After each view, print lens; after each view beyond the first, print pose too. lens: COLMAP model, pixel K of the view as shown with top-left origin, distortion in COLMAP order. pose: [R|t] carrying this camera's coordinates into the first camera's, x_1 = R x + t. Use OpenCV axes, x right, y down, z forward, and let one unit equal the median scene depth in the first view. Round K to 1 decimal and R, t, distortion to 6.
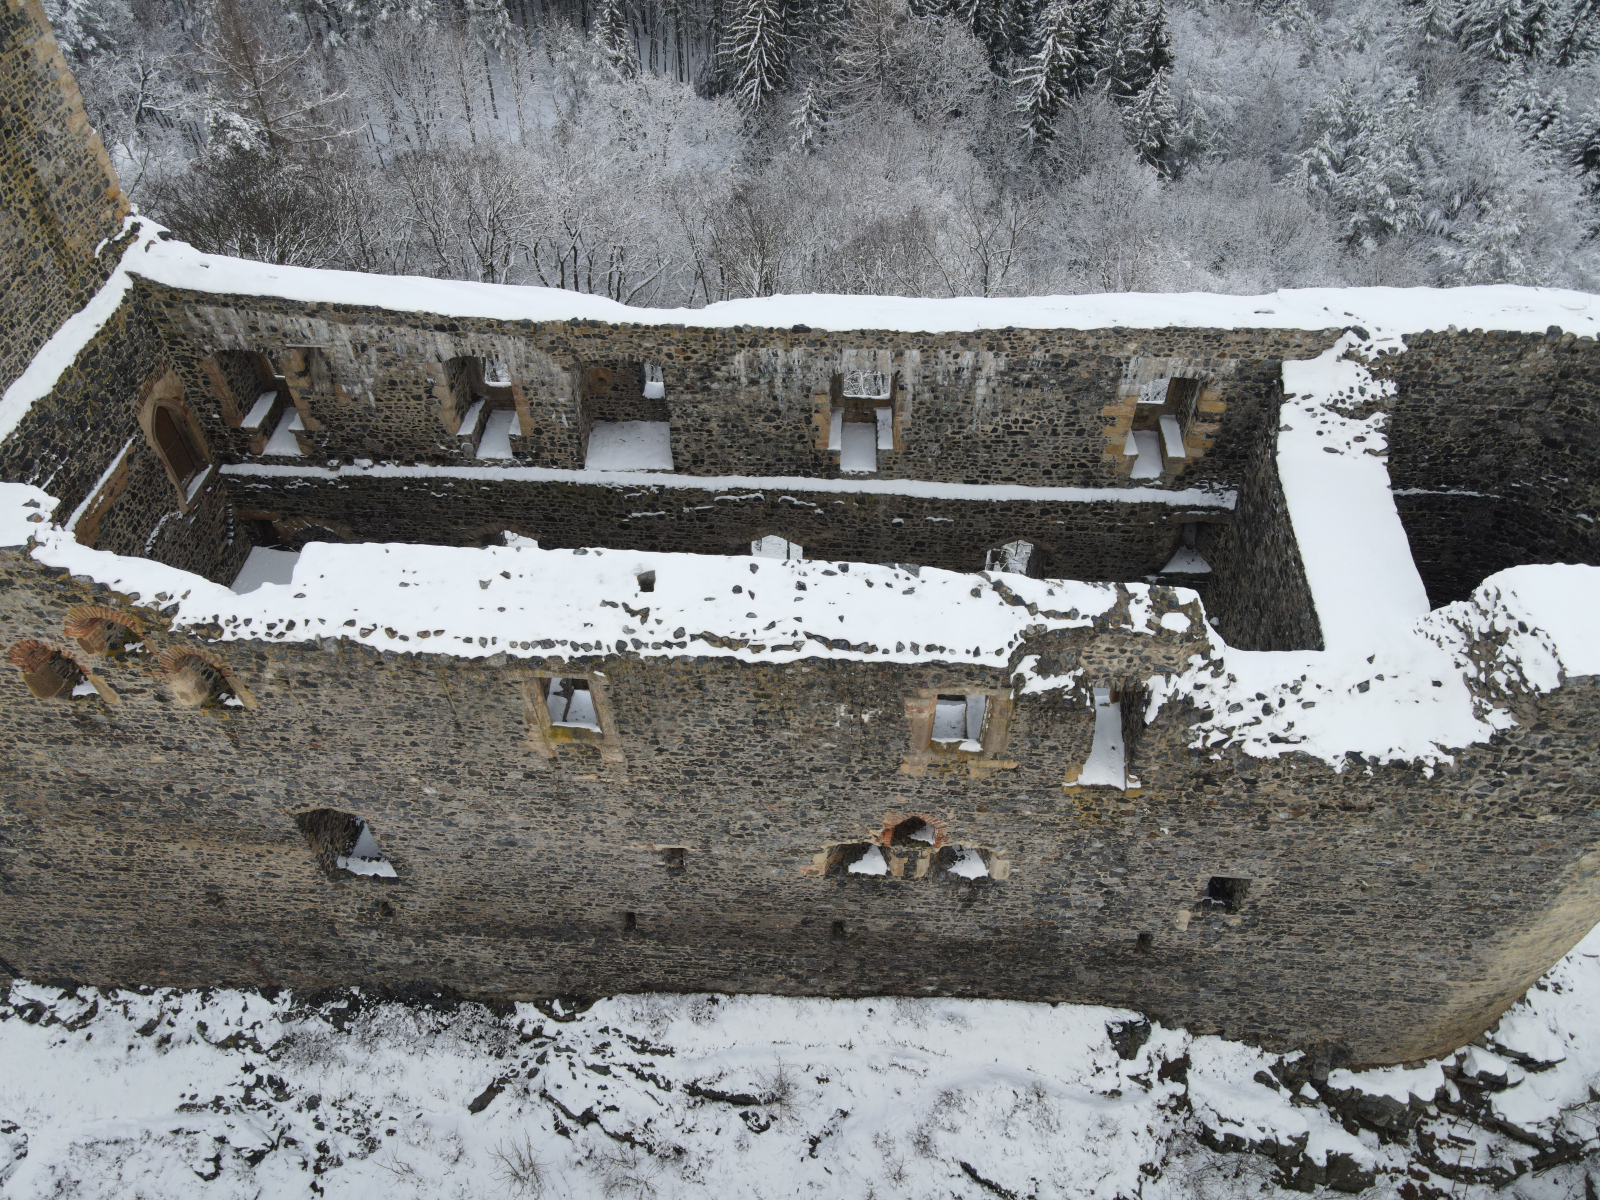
lens RADIAL K [[1175.9, 0, 795.1], [0, 1175.9, 607.1], [0, 0, 1]] dist [0.020015, -0.001855]
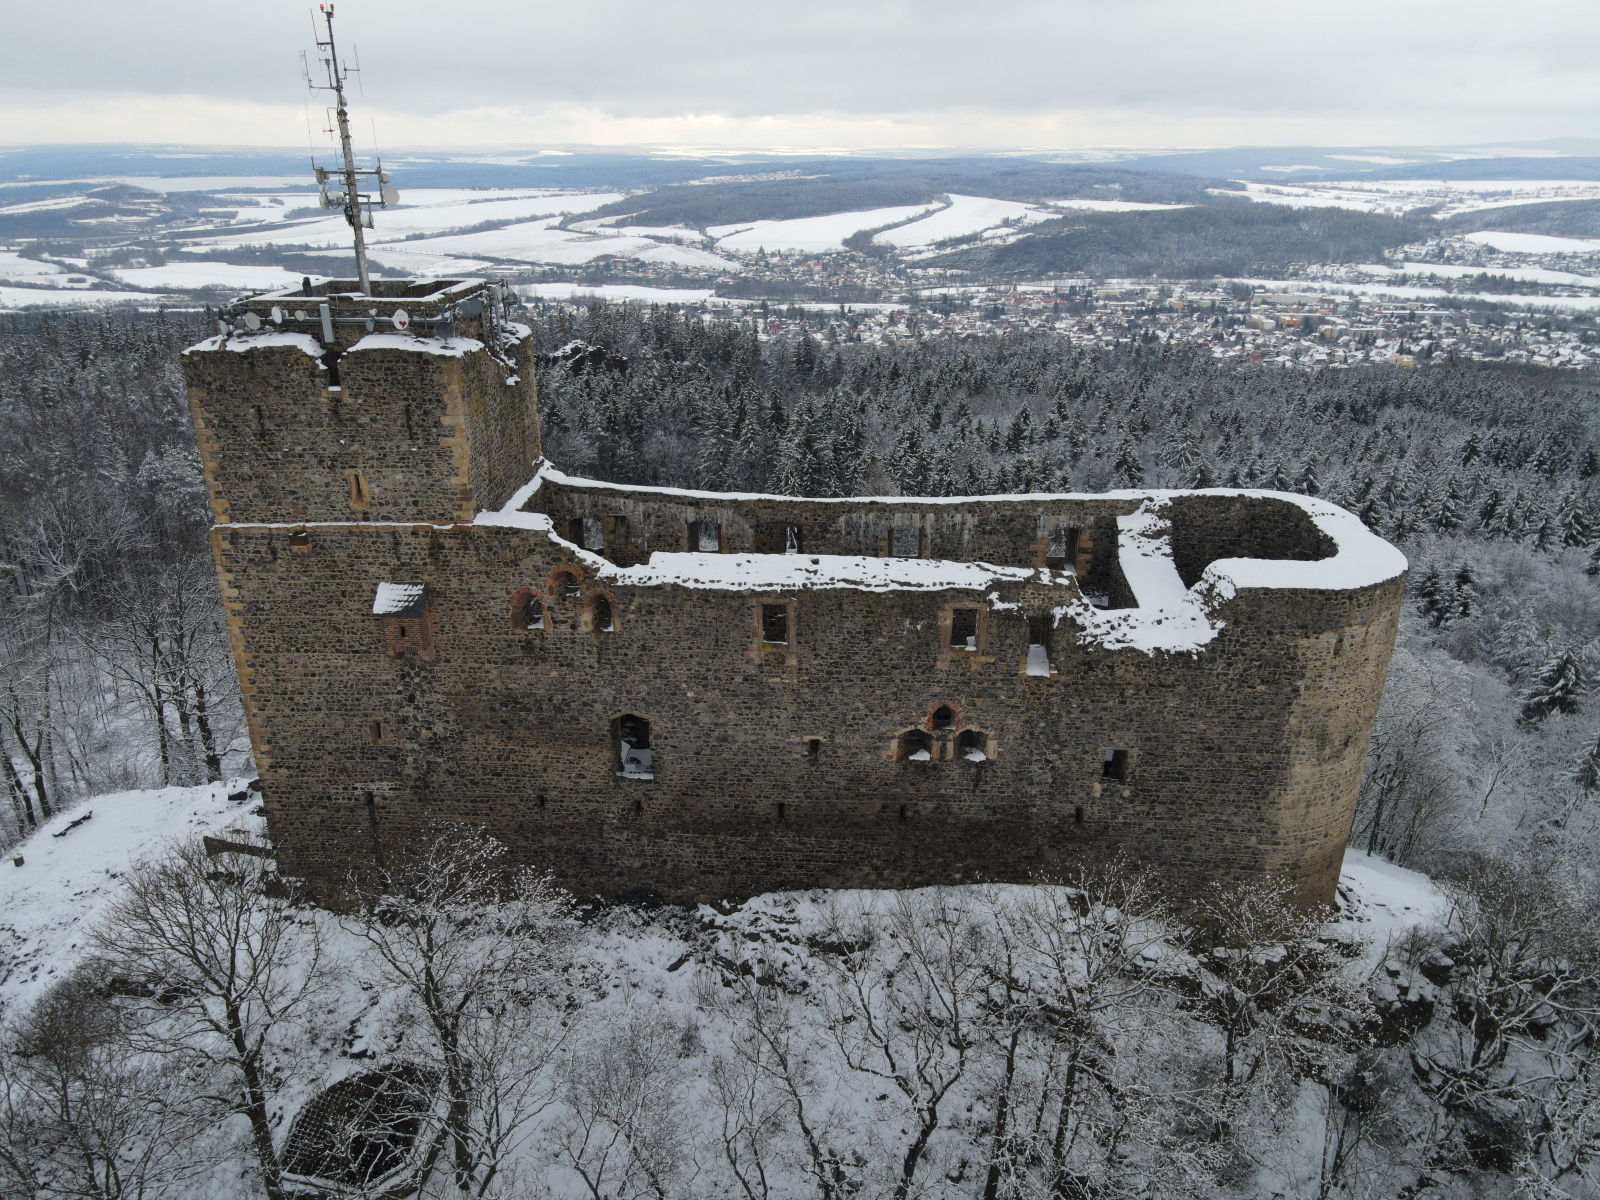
lens RADIAL K [[1175.9, 0, 800.2], [0, 1175.9, 600.3], [0, 0, 1]] dist [0.020015, -0.001855]
pose [[0.999948, 0.003941, 0.009410, -0.147311], [0.000436, 0.905026, -0.425356, 0.812785], [-0.010193, 0.425338, 0.904977, -0.778882]]
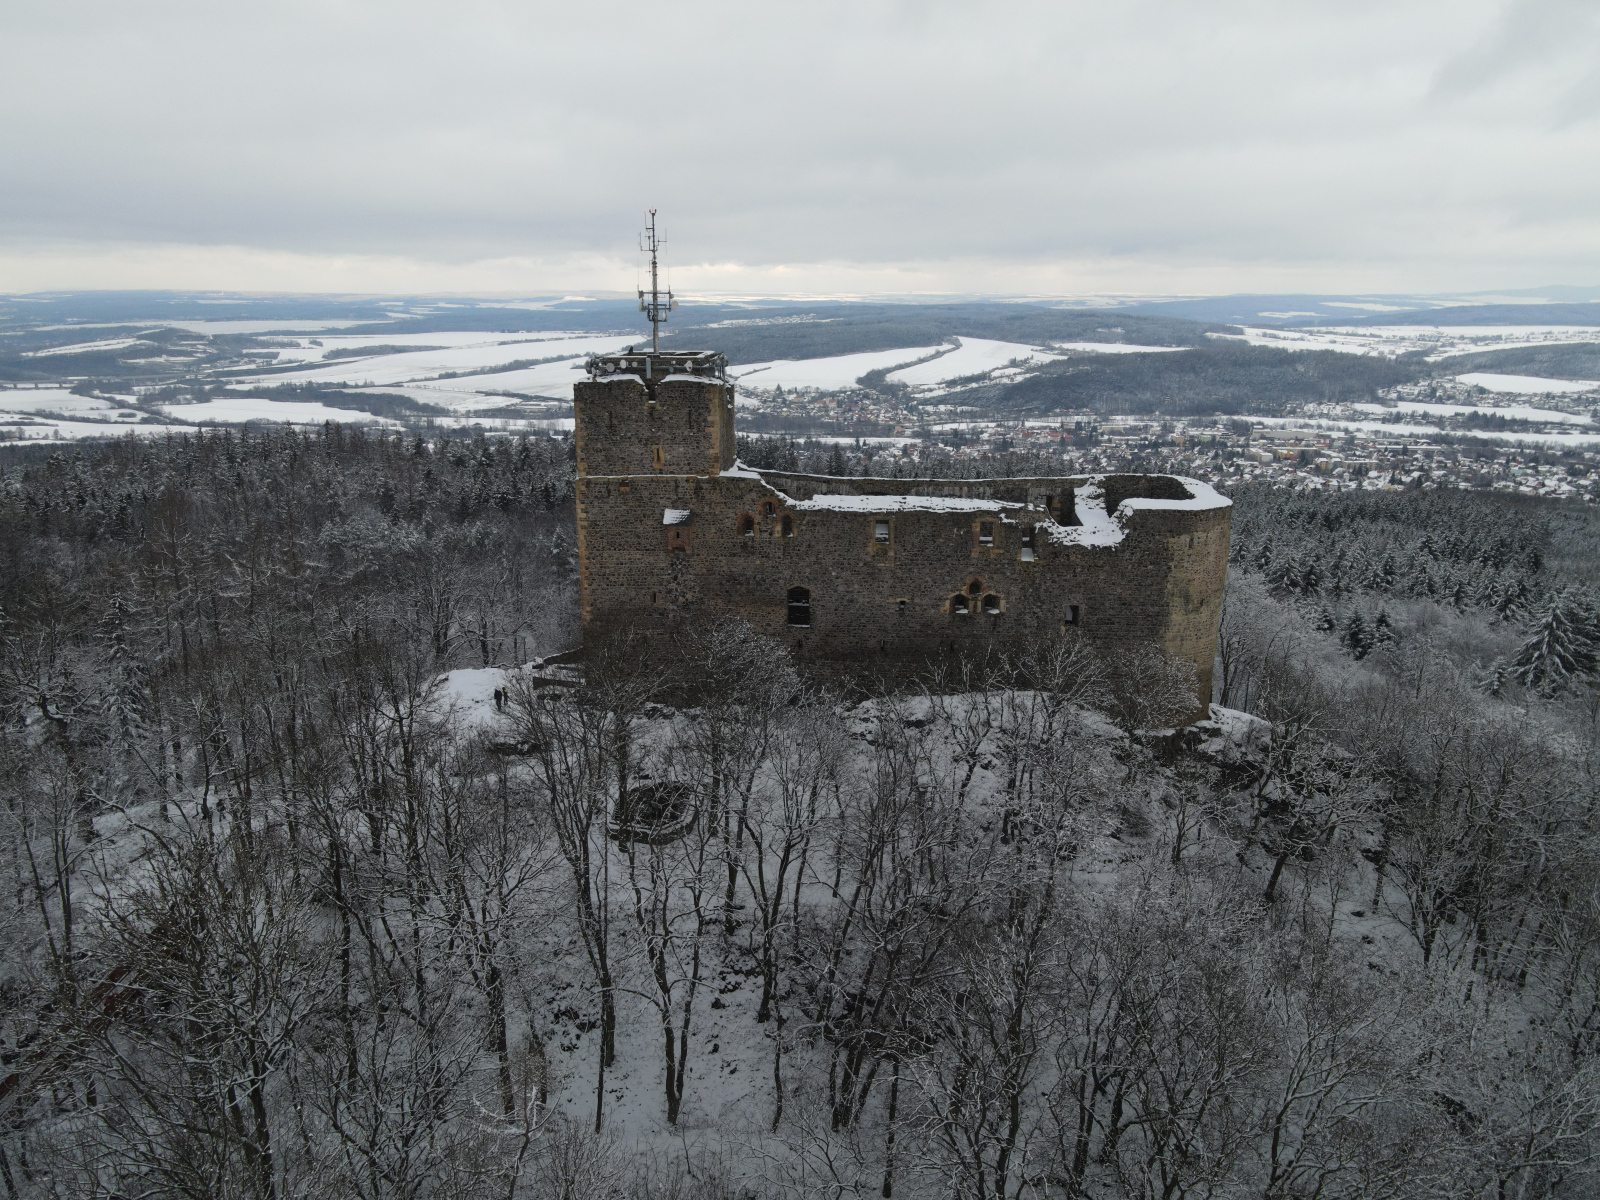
lens RADIAL K [[1175.9, 0, 802.4], [0, 1175.9, 598.1], [0, 0, 1]] dist [0.020015, -0.001855]
pose [[0.999961, 0.008825, 0.000234, -0.392692], [-0.007386, 0.850845, -0.525366, 1.972776], [-0.004836, 0.525343, 0.850877, -1.834572]]
